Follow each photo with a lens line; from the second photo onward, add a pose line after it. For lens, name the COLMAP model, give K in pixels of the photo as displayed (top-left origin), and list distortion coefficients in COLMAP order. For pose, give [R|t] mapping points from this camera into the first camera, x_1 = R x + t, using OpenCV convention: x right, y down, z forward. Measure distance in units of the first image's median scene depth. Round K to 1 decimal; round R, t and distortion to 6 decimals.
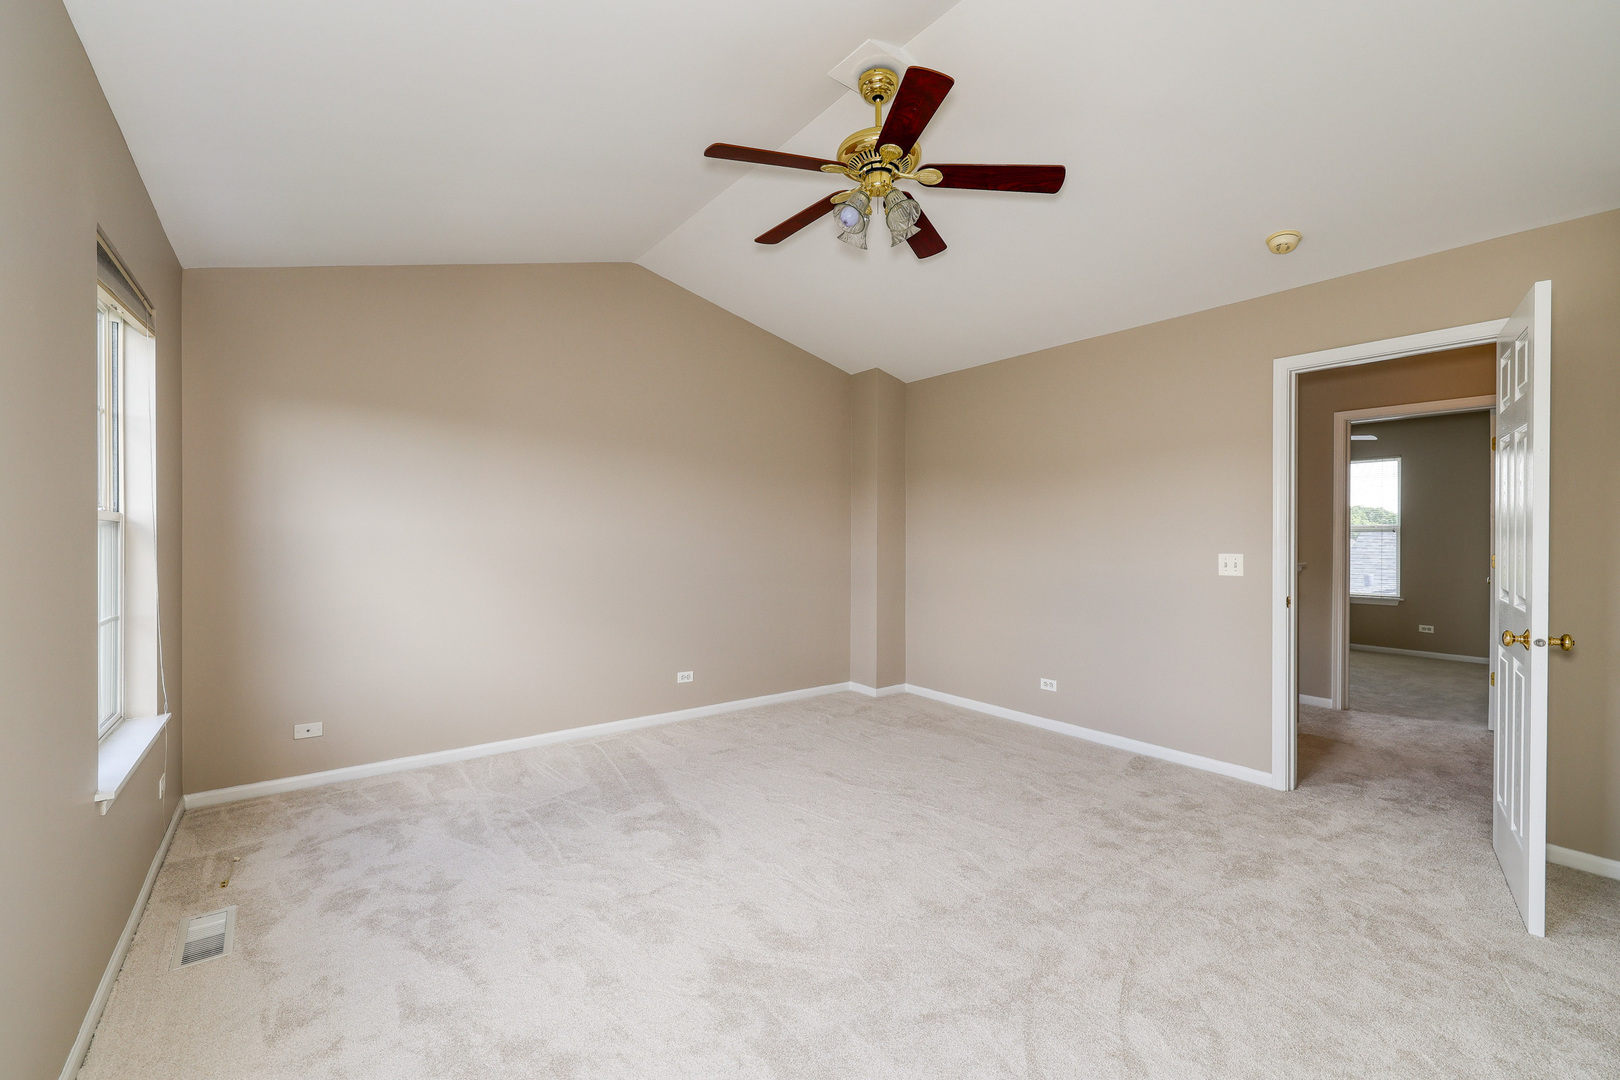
lens RADIAL K [[681.9, 0, 816.6], [0, 681.9, 534.3], [0, 0, 1]] dist [0.017435, -0.000624]
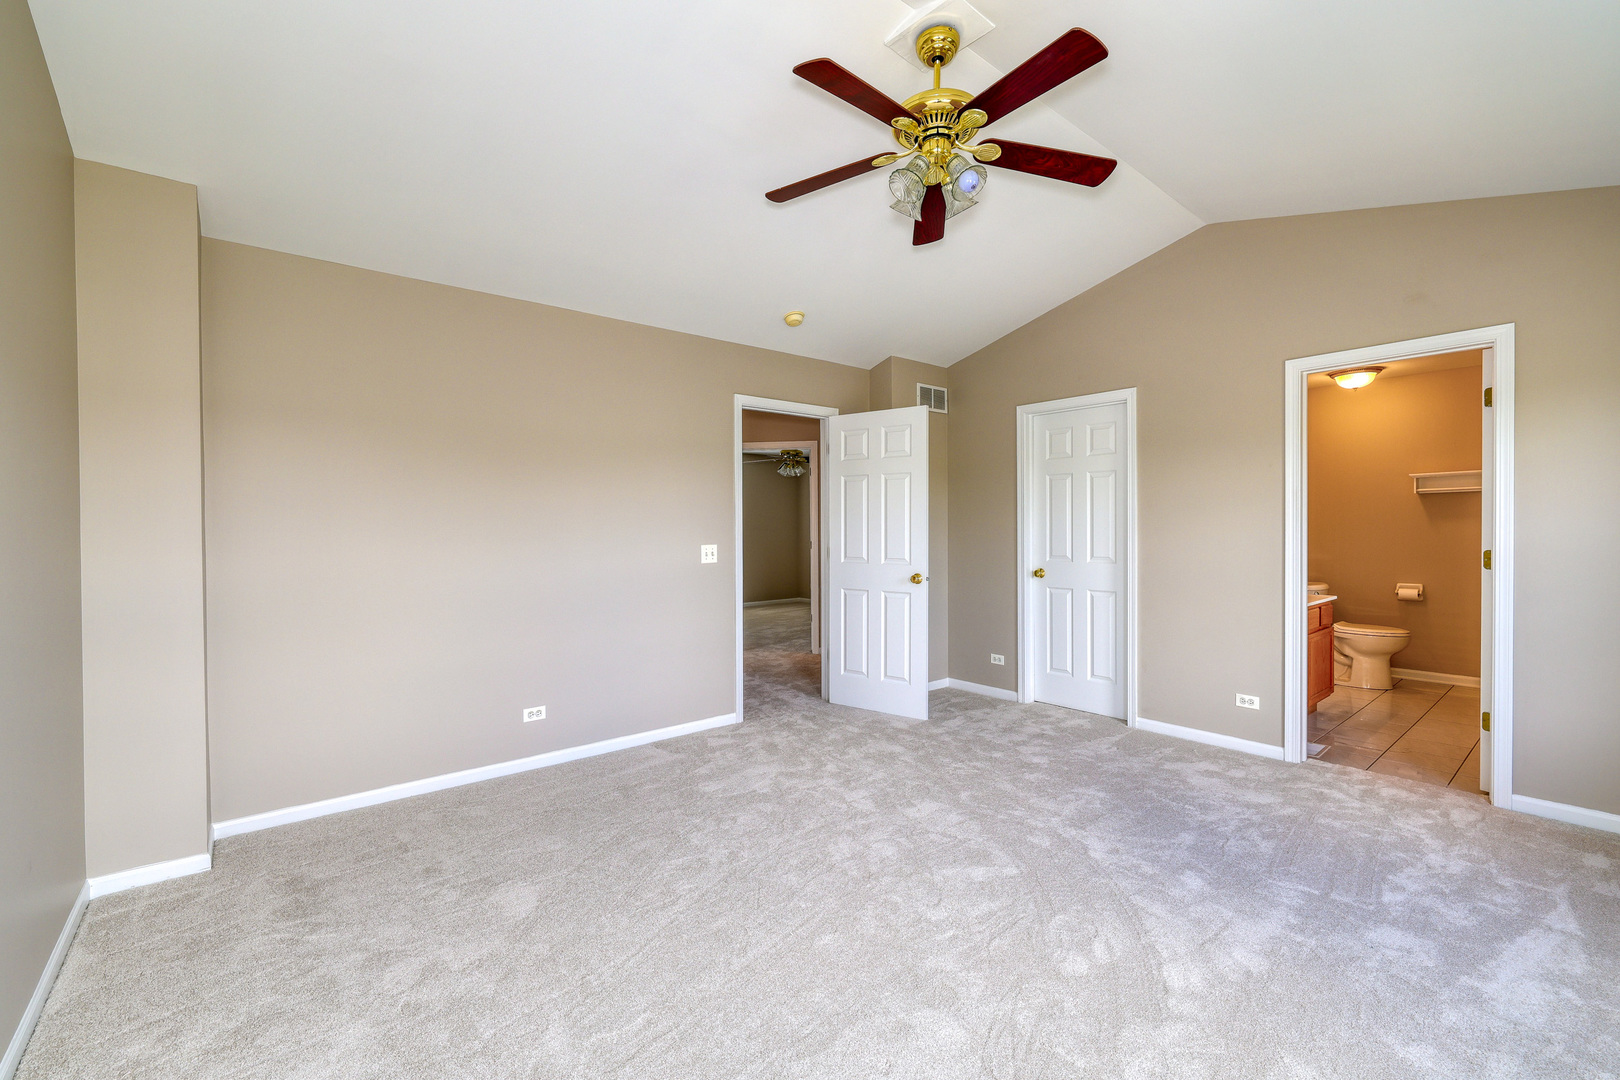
lens RADIAL K [[681.9, 0, 816.8], [0, 681.9, 535.4], [0, 0, 1]] dist [0.017435, -0.000624]
pose [[-0.042343, -0.012341, 0.999027, -0.614858], [0.007642, 0.999890, 0.012676, -0.001817], [-0.999074, 0.008171, -0.042244, 0.876472]]
